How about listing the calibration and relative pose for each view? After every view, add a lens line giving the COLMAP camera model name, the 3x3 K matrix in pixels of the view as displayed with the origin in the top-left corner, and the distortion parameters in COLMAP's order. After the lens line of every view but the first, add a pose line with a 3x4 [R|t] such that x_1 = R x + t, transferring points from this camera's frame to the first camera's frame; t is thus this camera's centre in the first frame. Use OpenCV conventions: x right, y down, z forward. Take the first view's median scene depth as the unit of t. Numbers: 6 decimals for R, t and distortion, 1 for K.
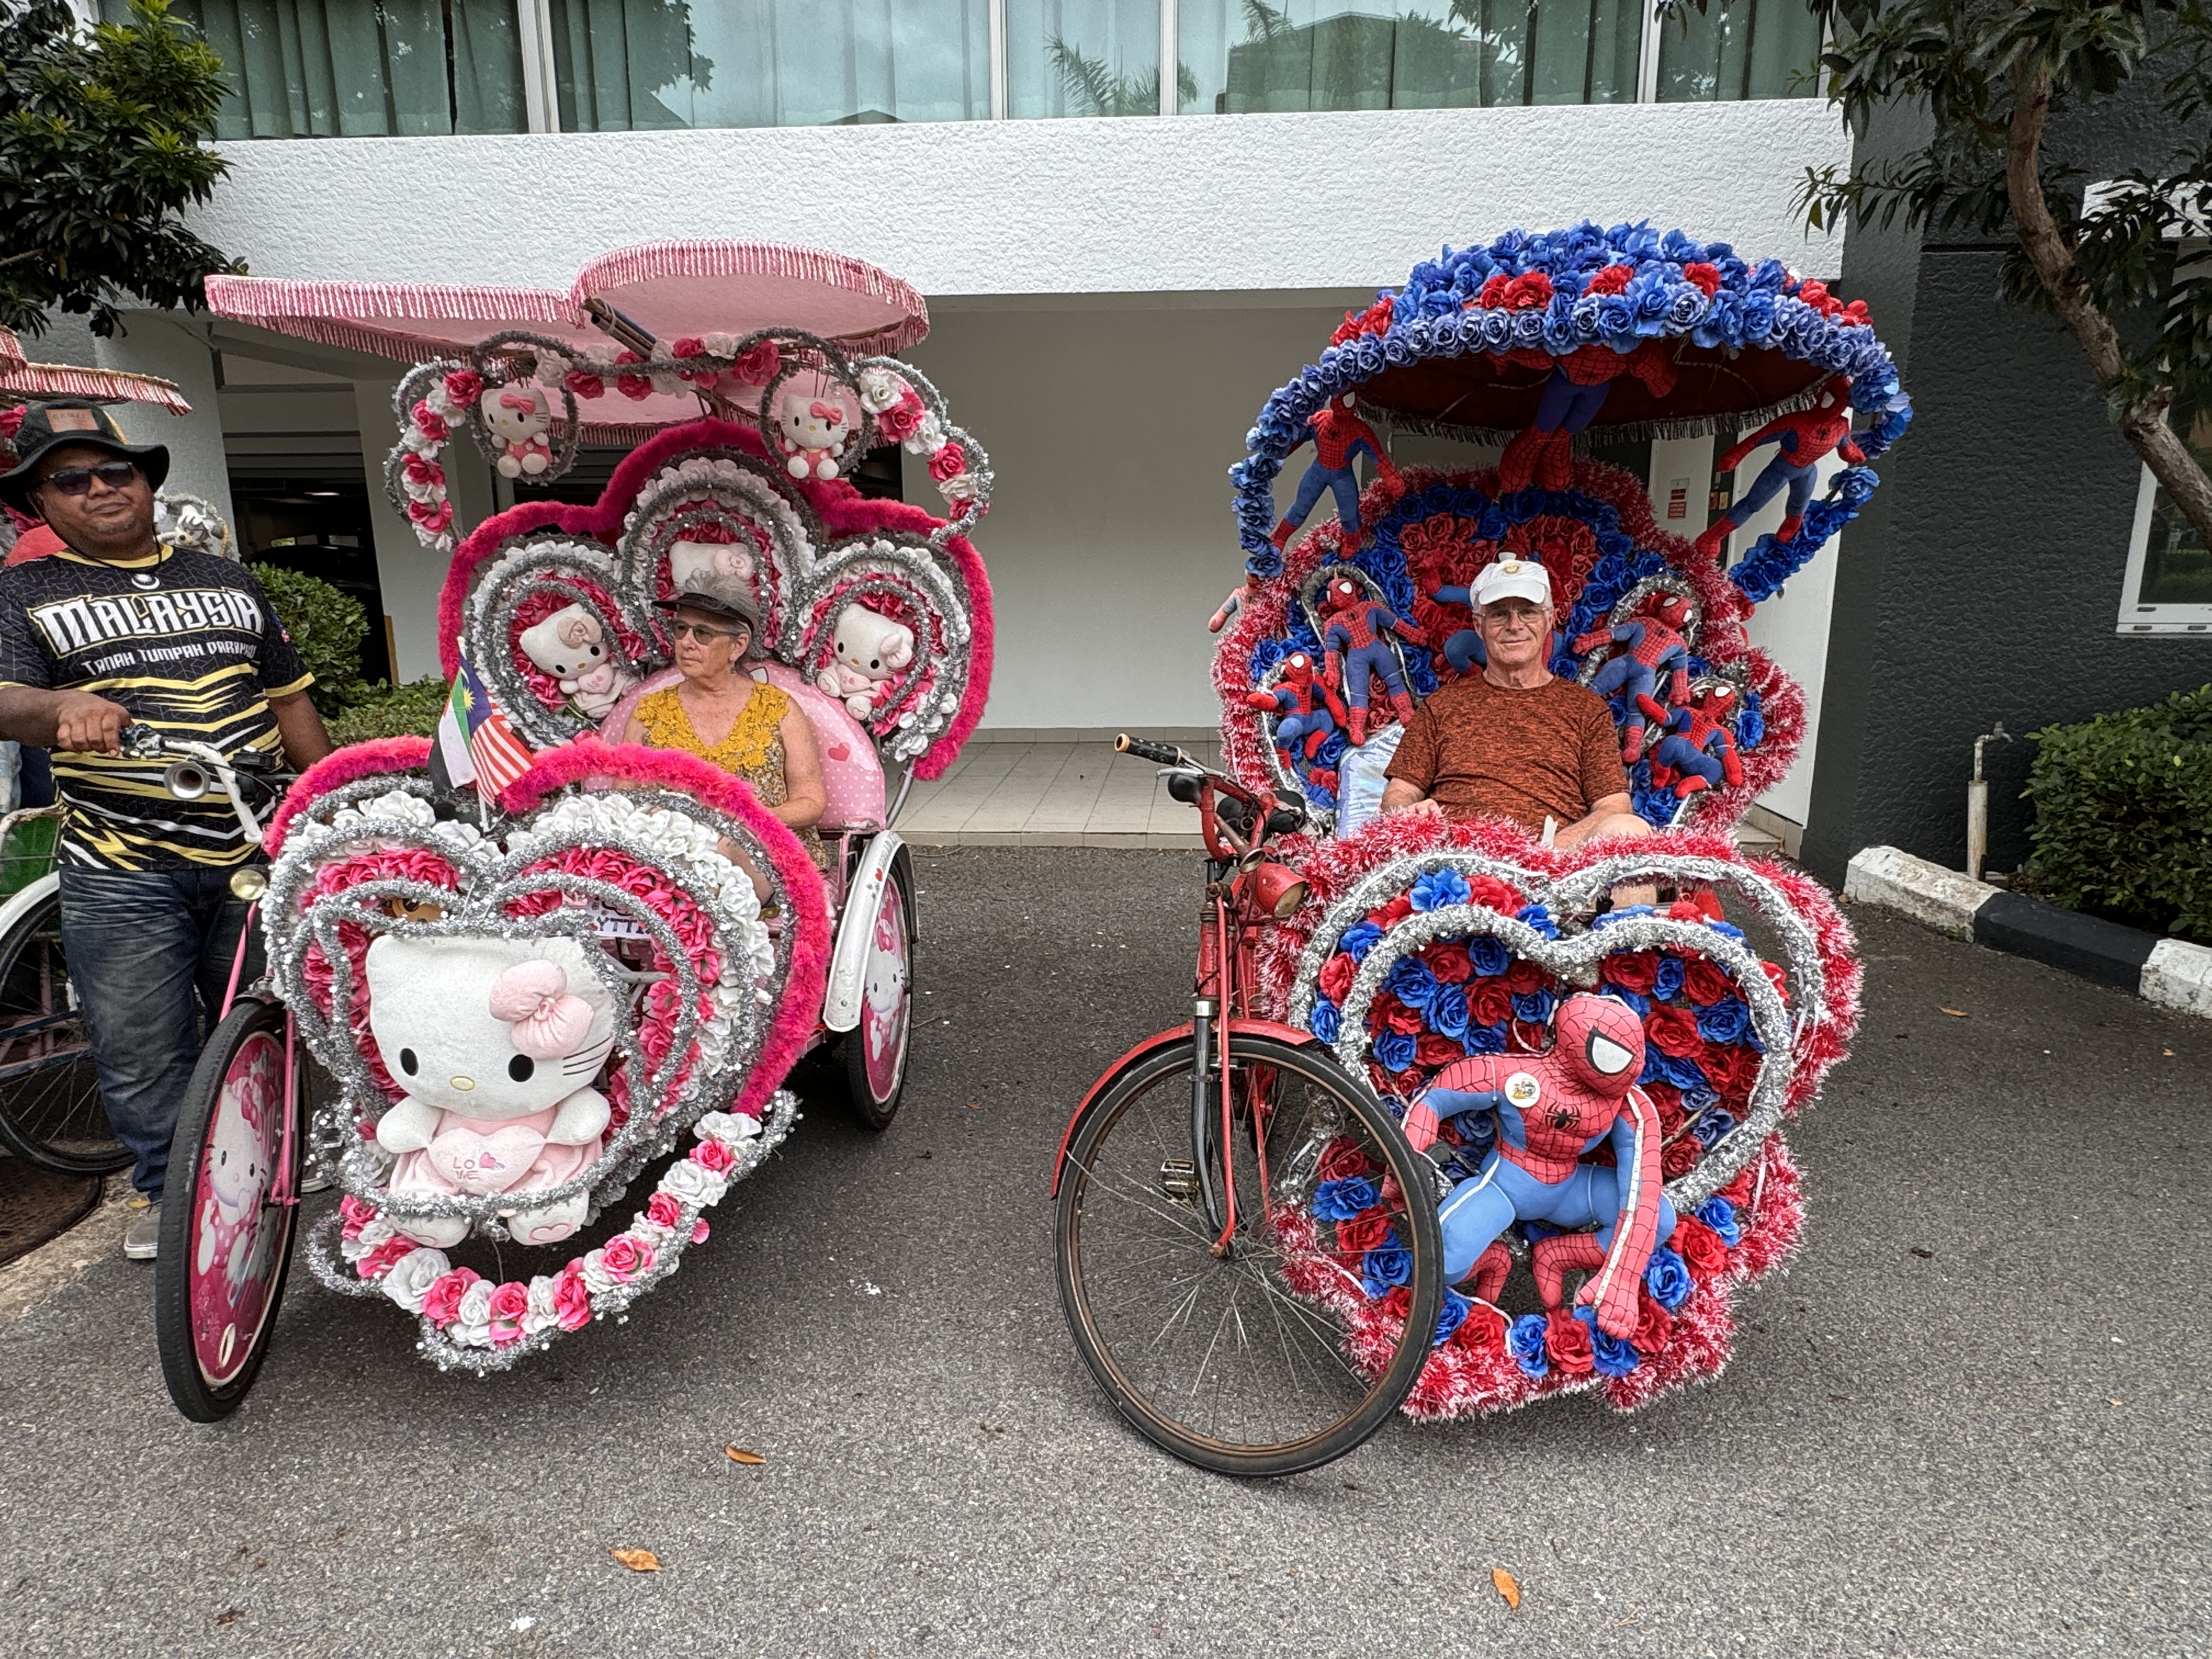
lens RADIAL K [[1342.2, 0, 1111.8], [0, 1342.2, 830.8], [0, 0, 1]] dist [-0.001412, 0.004027]
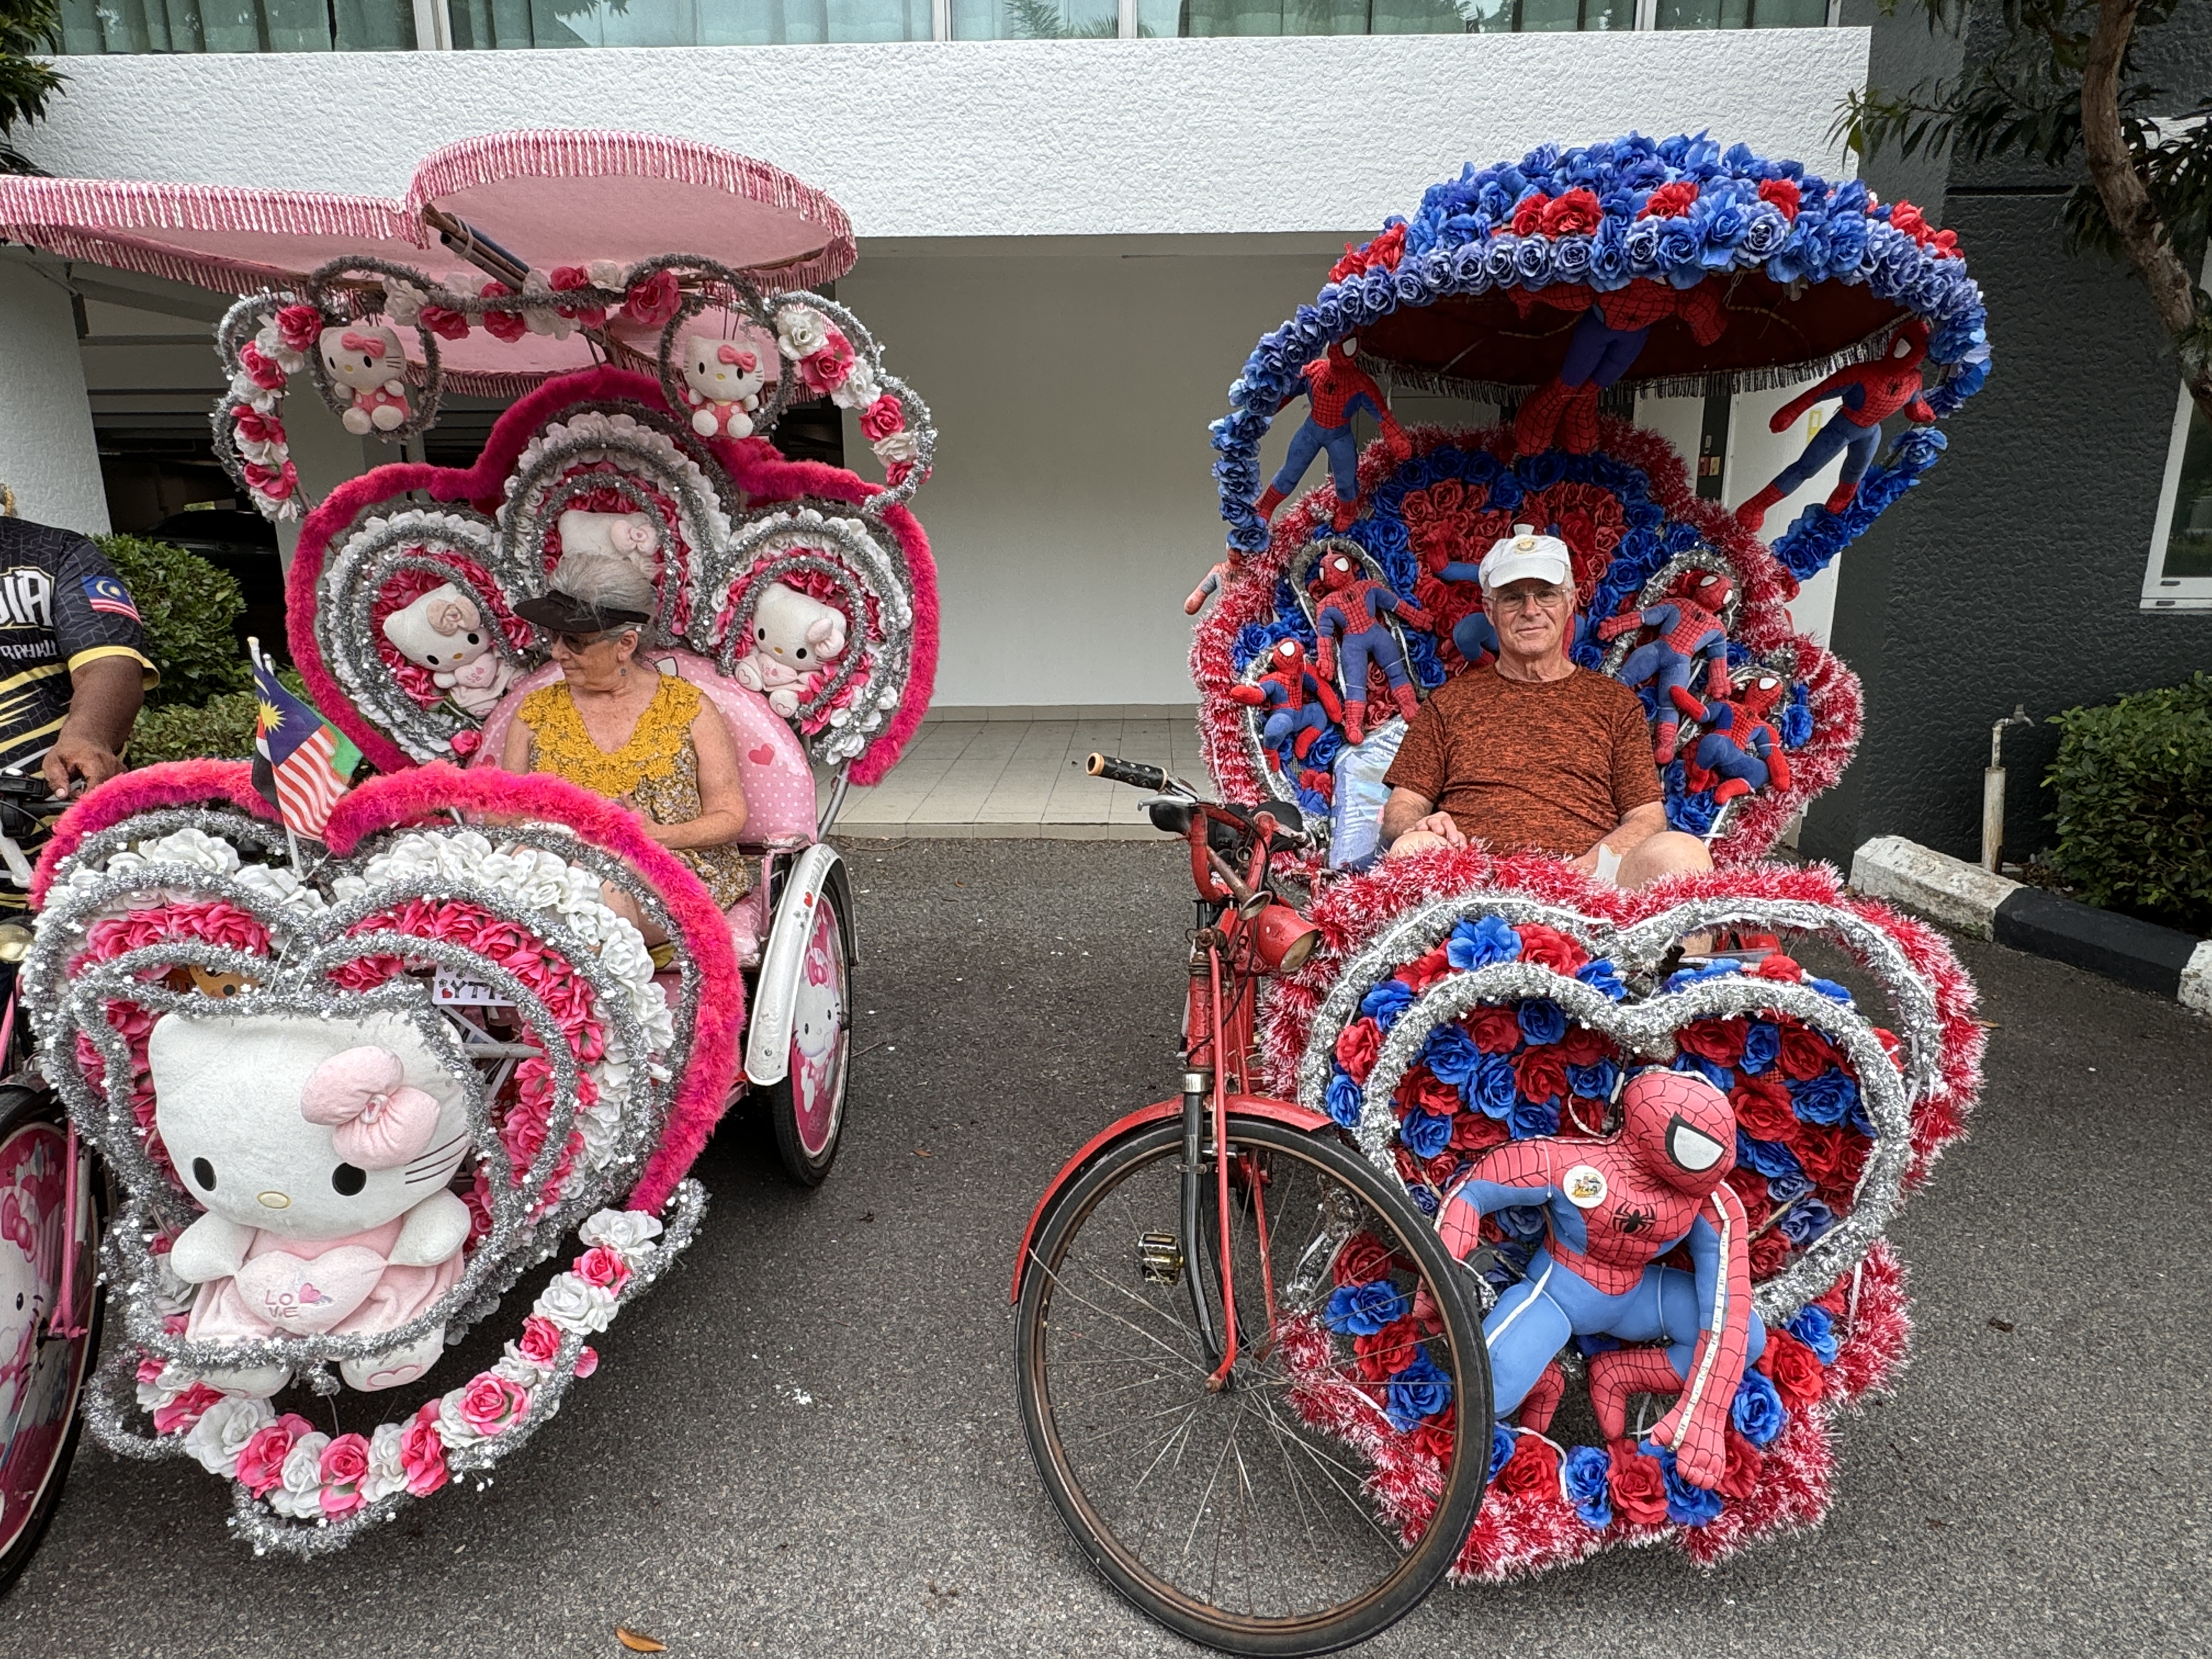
lens RADIAL K [[1342.2, 0, 1112.9], [0, 1342.2, 839.3], [0, 0, 1]] dist [-0.001412, 0.004027]
pose [[0.999282, -0.007770, 0.037086, -0.009744], [0.006572, 0.999456, 0.032312, -0.034105], [-0.037317, -0.032045, 0.998790, 0.135898]]
